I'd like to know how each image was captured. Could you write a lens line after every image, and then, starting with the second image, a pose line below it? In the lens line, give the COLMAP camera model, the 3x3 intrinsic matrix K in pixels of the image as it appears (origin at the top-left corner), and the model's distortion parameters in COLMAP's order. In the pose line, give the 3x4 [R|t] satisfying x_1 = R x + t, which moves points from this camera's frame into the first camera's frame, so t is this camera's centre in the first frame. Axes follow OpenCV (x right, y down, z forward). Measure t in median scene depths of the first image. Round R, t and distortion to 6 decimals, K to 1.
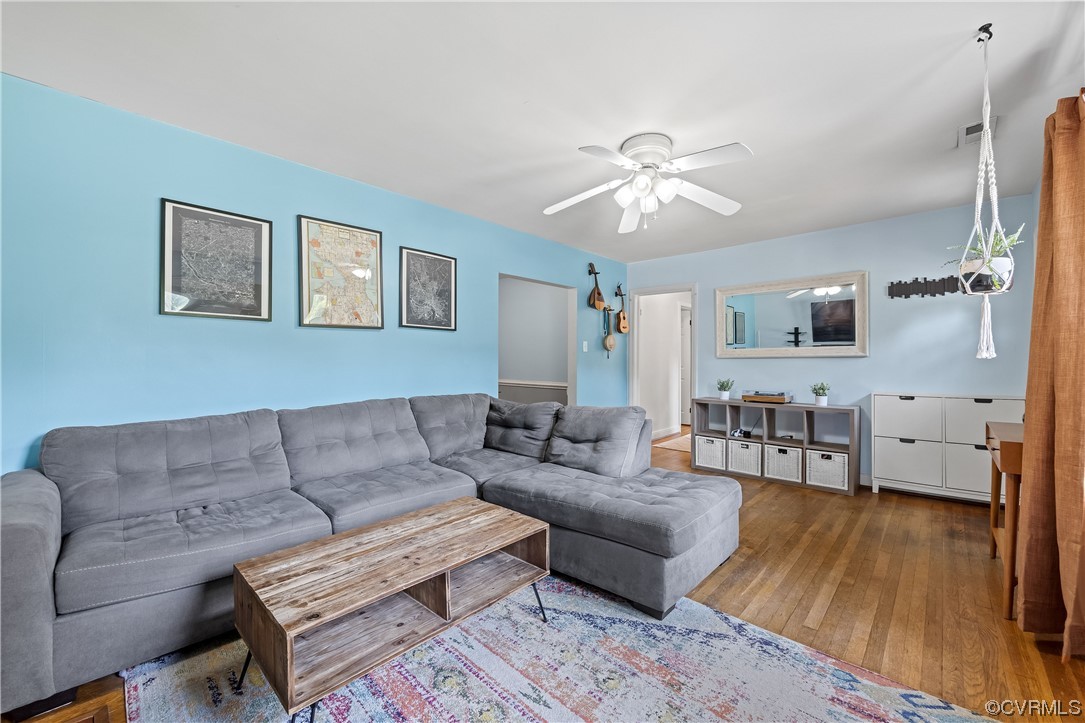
lens RADIAL K [[437.3, 0, 533.8], [0, 437.3, 360.7], [0, 0, 1]] dist [-0.010543, 0.000977]
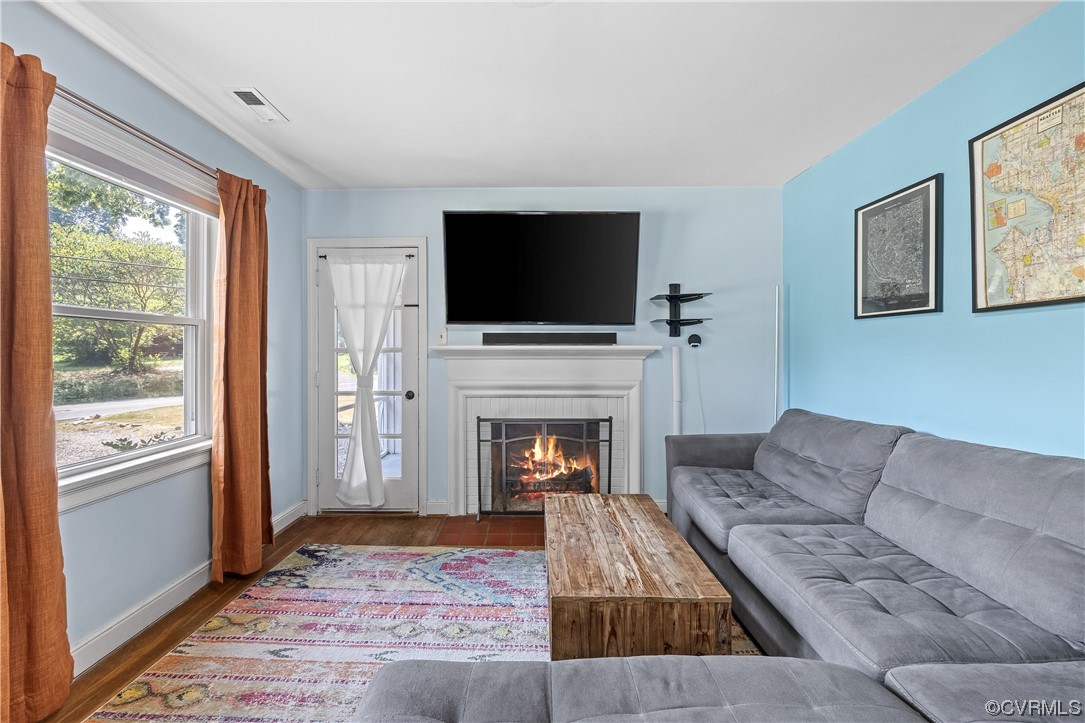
lens RADIAL K [[437.3, 0, 533.5], [0, 437.3, 355.5], [0, 0, 1]] dist [-0.010543, 0.000977]
pose [[-0.727944, 0.007929, -0.685590, 0.399384], [0.003725, 0.999964, 0.007610, -0.025126], [0.685626, 0.002985, -0.727948, 1.092371]]
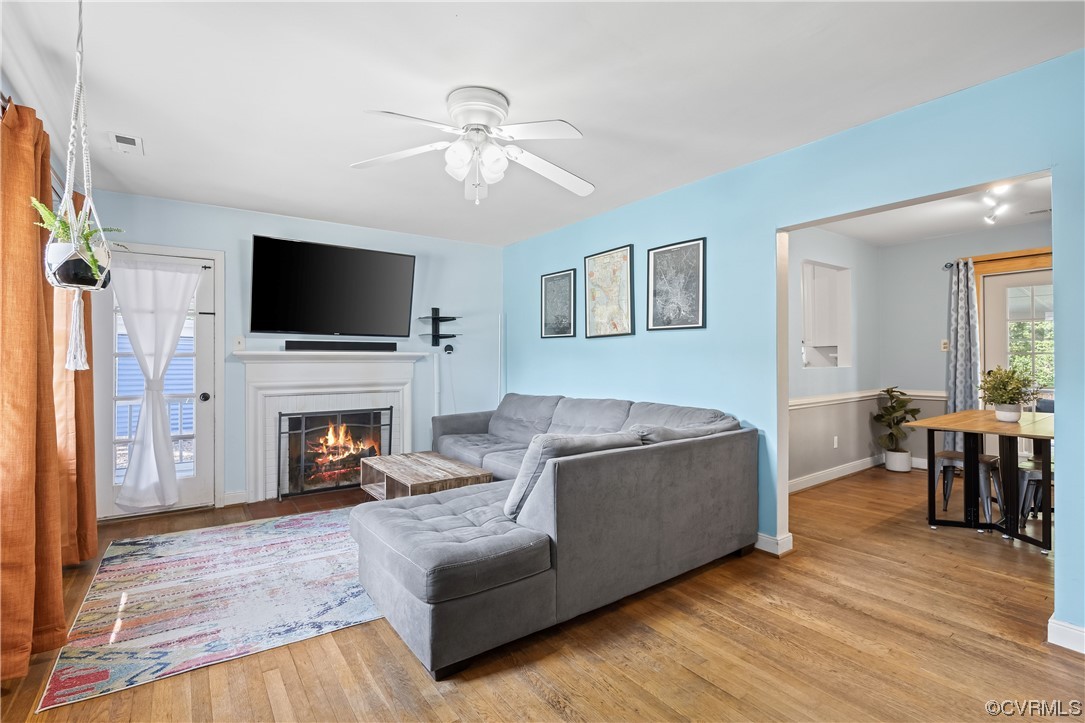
lens RADIAL K [[495.1, 0, 540.3], [0, 495.1, 359.1], [0, 0, 1]] dist [-0.007767, -0.002413]
pose [[-0.188817, 0.002026, -0.982010, 1.082645], [0.002414, 0.999996, 0.001599, -0.019186], [0.982009, -0.002069, -0.188821, 1.234148]]
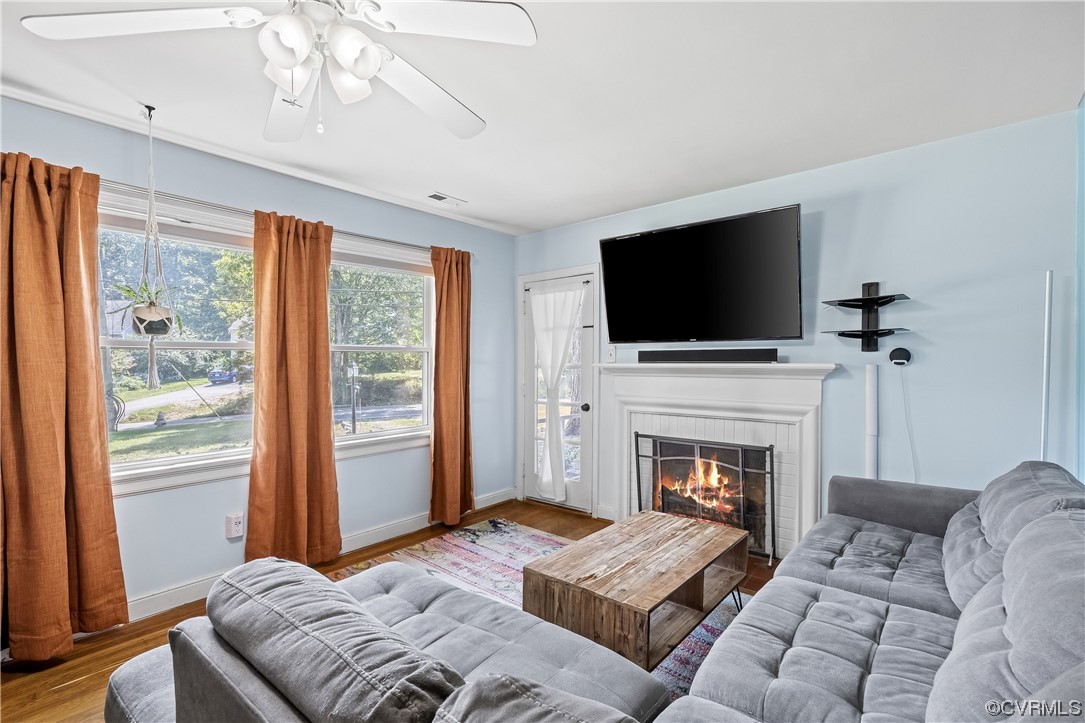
lens RADIAL K [[495.1, 0, 546.4], [0, 495.1, 368.7], [0, 0, 1]] dist [-0.007767, -0.002413]
pose [[-0.997437, 0.007367, -0.071172, 0.041826], [0.006339, 0.999872, 0.014658, -0.050512], [0.071271, 0.014169, -0.997356, 1.494999]]
